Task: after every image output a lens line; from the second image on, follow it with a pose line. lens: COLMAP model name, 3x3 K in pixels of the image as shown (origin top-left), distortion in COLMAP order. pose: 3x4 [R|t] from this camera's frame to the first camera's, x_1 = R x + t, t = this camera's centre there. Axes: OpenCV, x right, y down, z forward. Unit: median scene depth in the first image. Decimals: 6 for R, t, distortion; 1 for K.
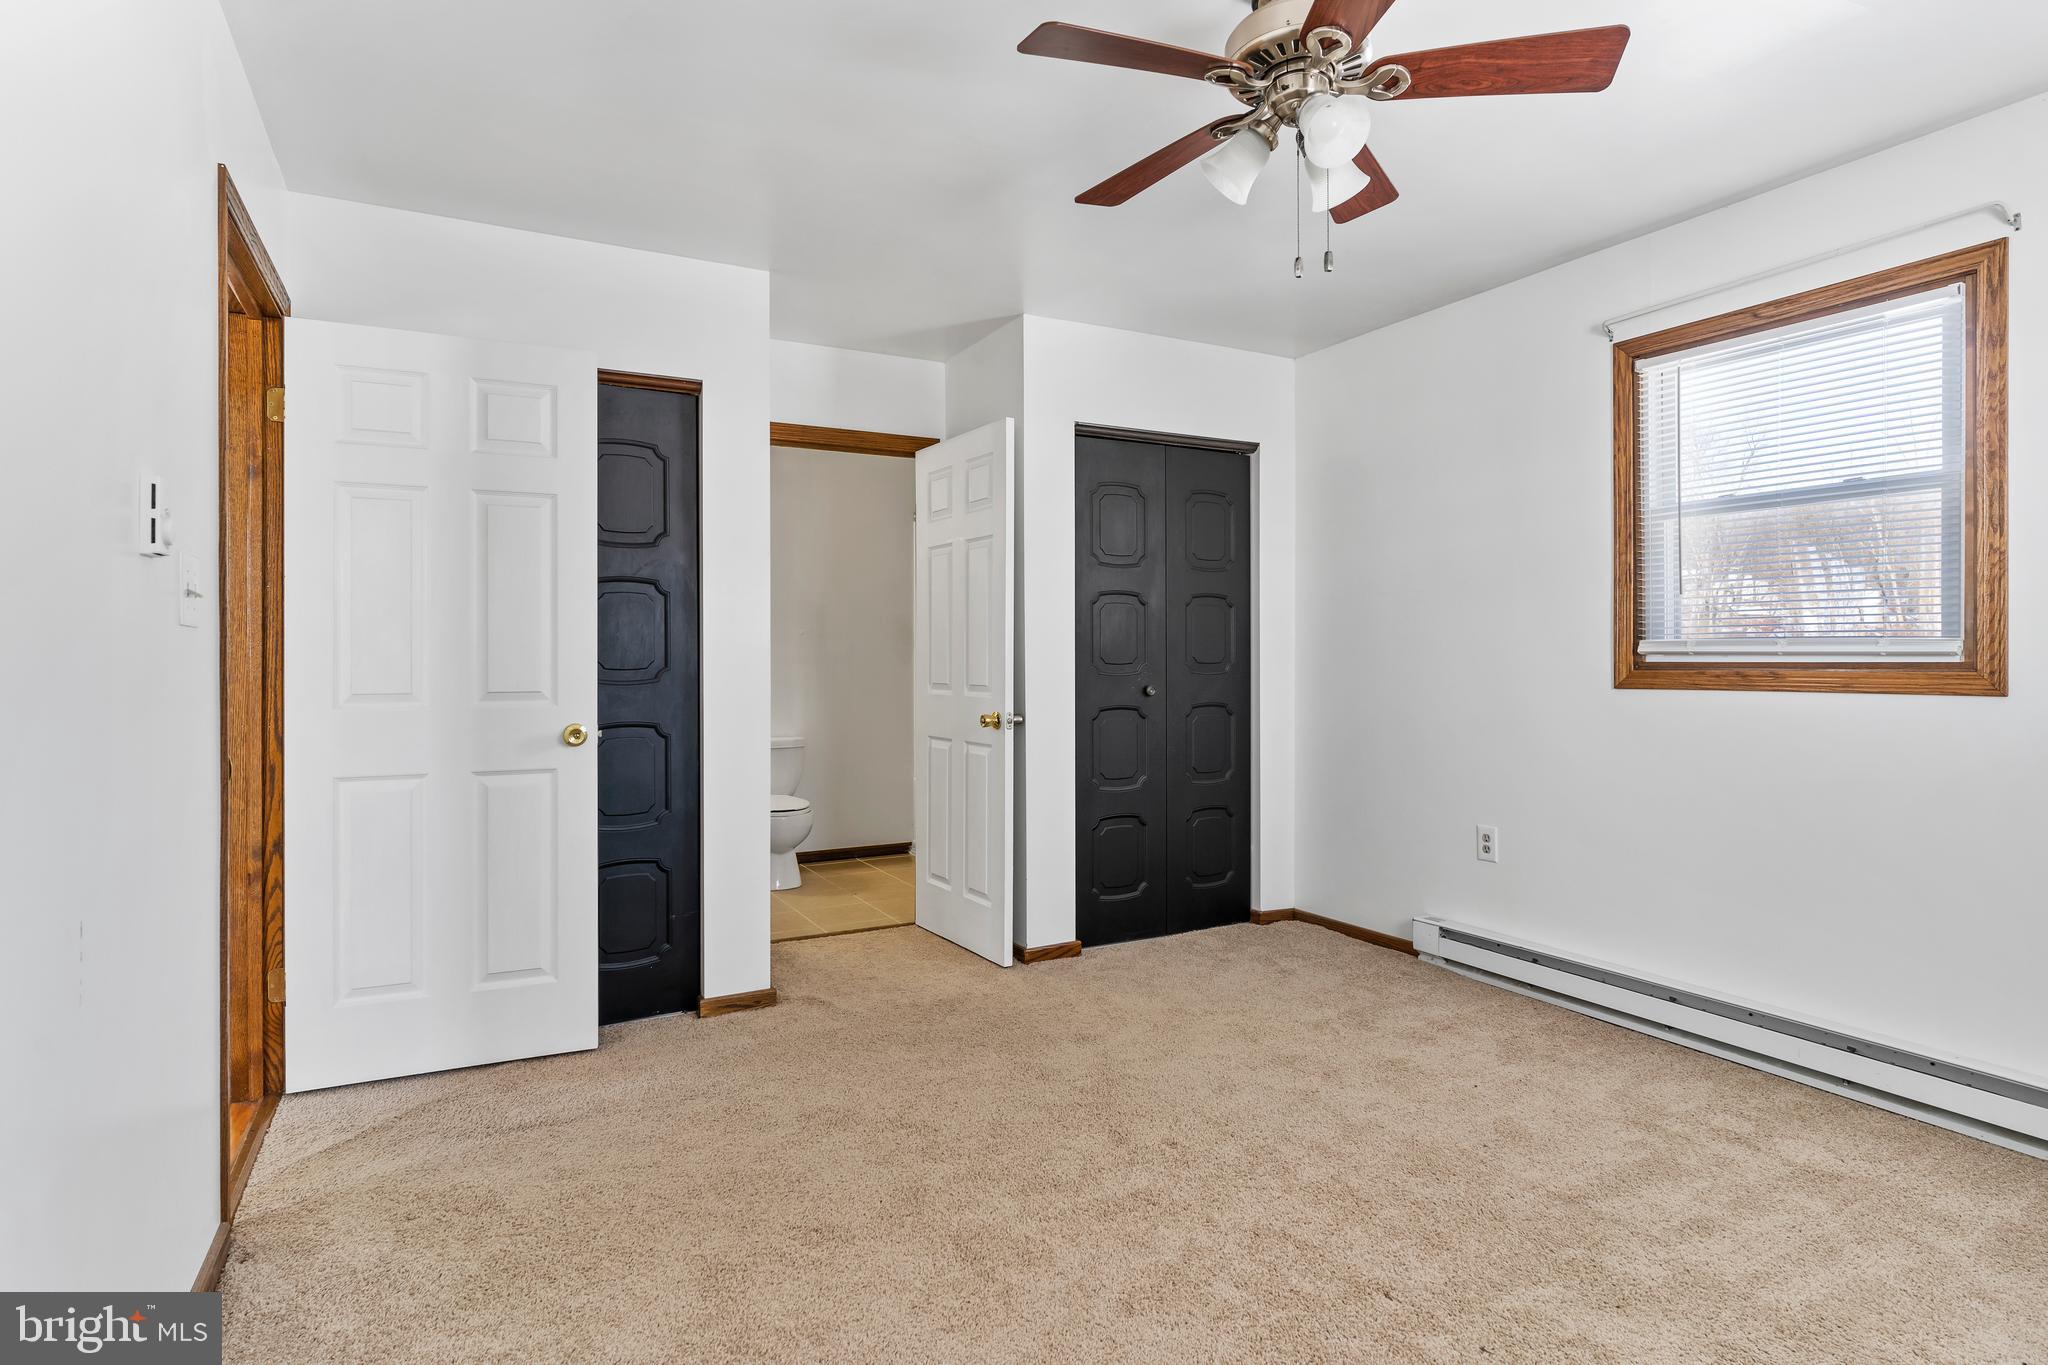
lens RADIAL K [[1076.5, 0, 1028.0], [0, 1076.5, 664.8], [0, 0, 1]] dist [0.000311, -0.000555]
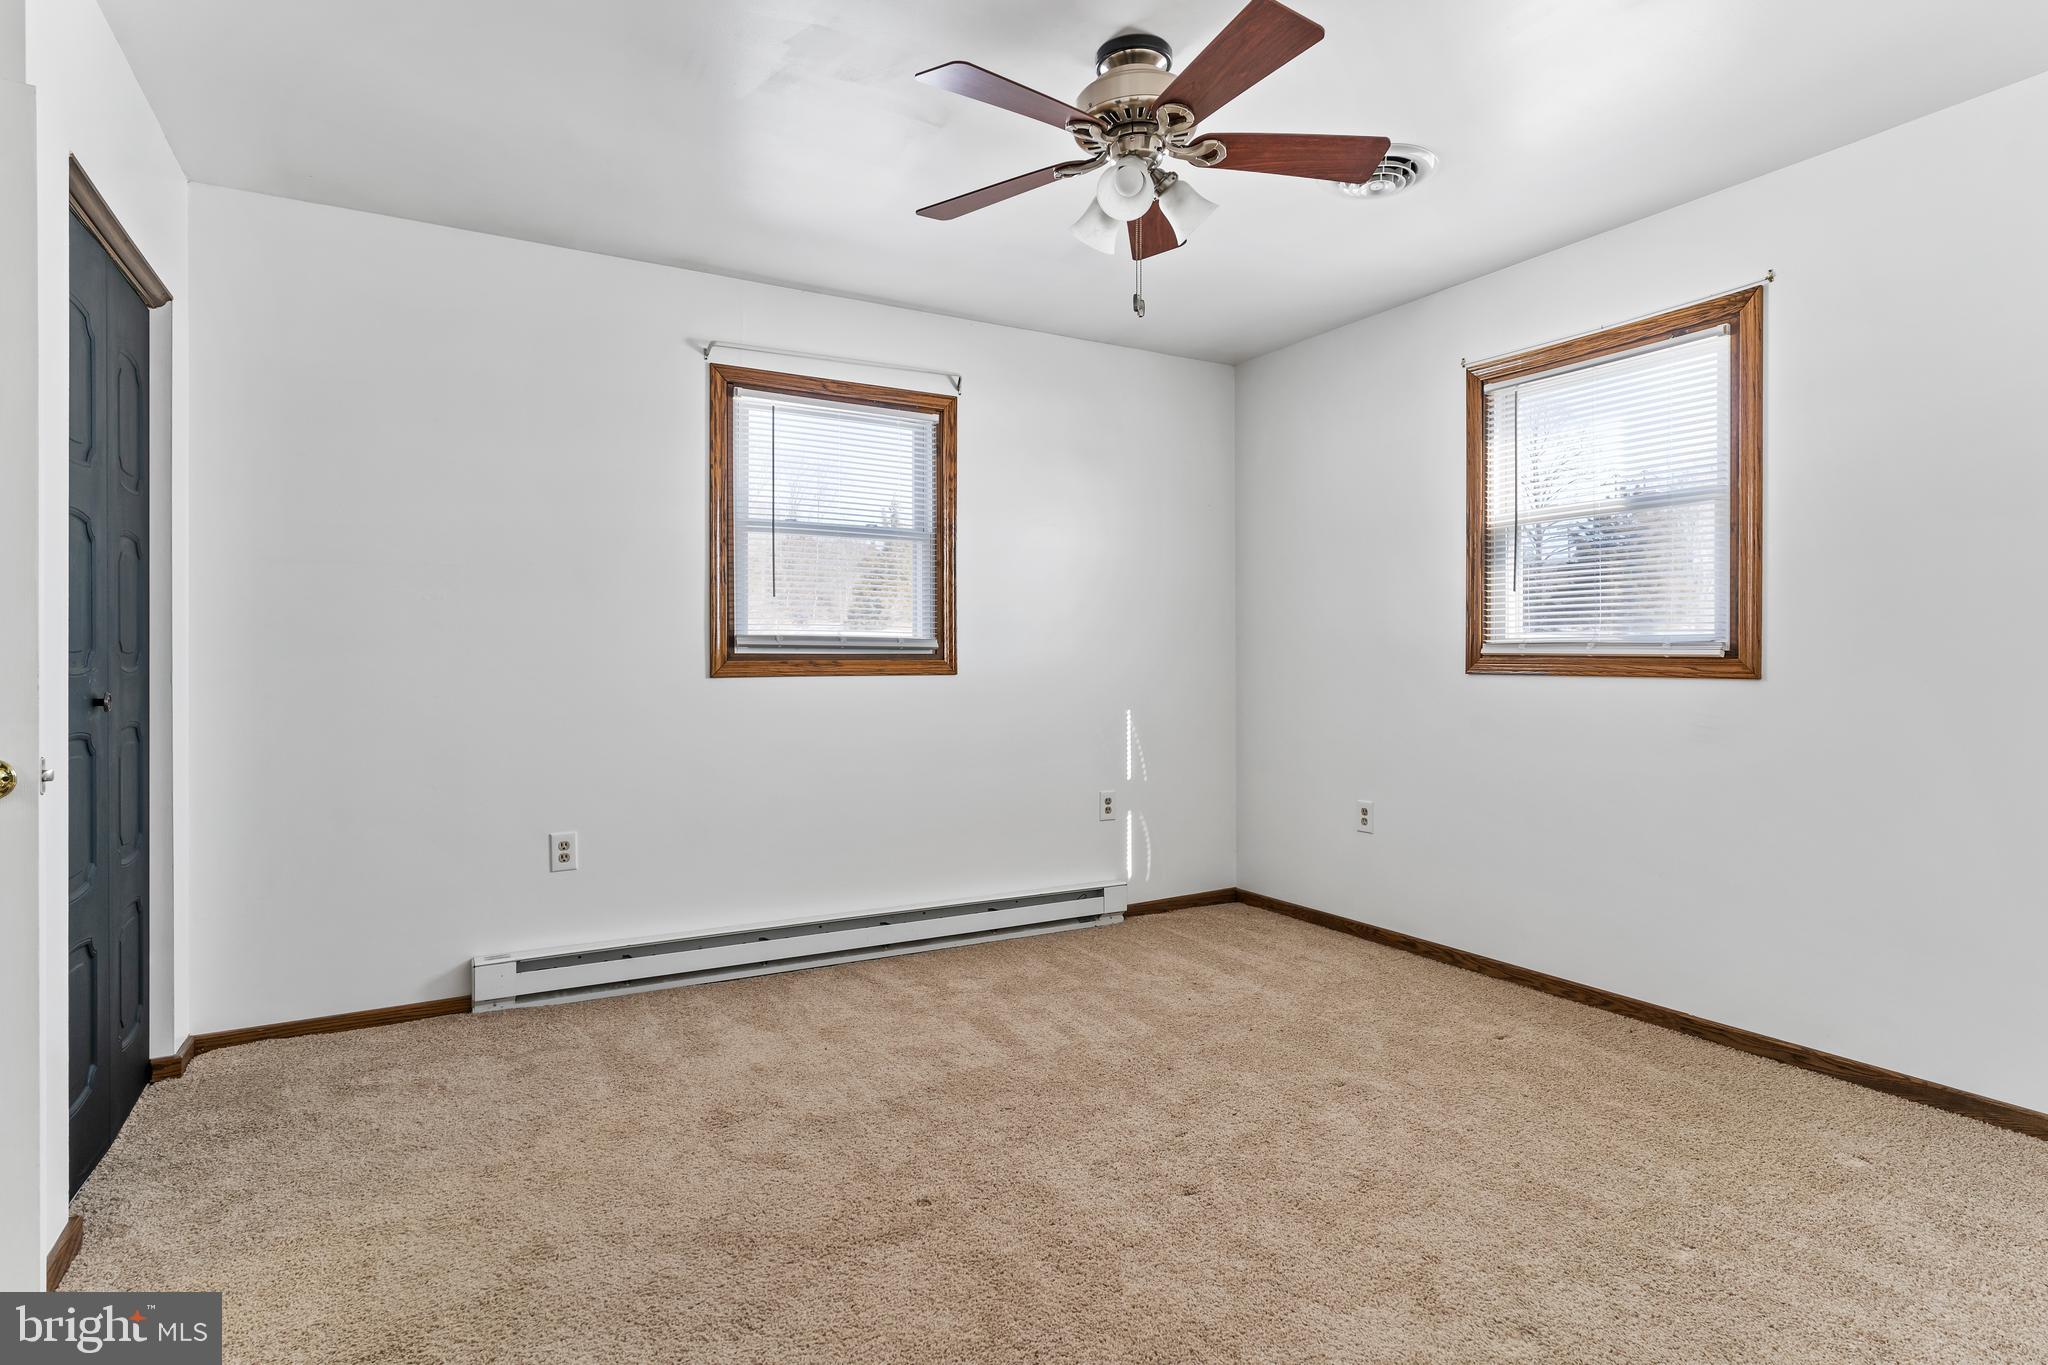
lens RADIAL K [[1062.8, 0, 1025.7], [0, 1062.8, 666.6], [0, 0, 1]] dist [-0.003748, 0.000153]
pose [[-0.031153, -0.002646, 0.999511, -0.599727], [0.005835, 0.999979, 0.002829, 0.010665], [-0.999498, 0.005920, -0.031137, 0.781493]]
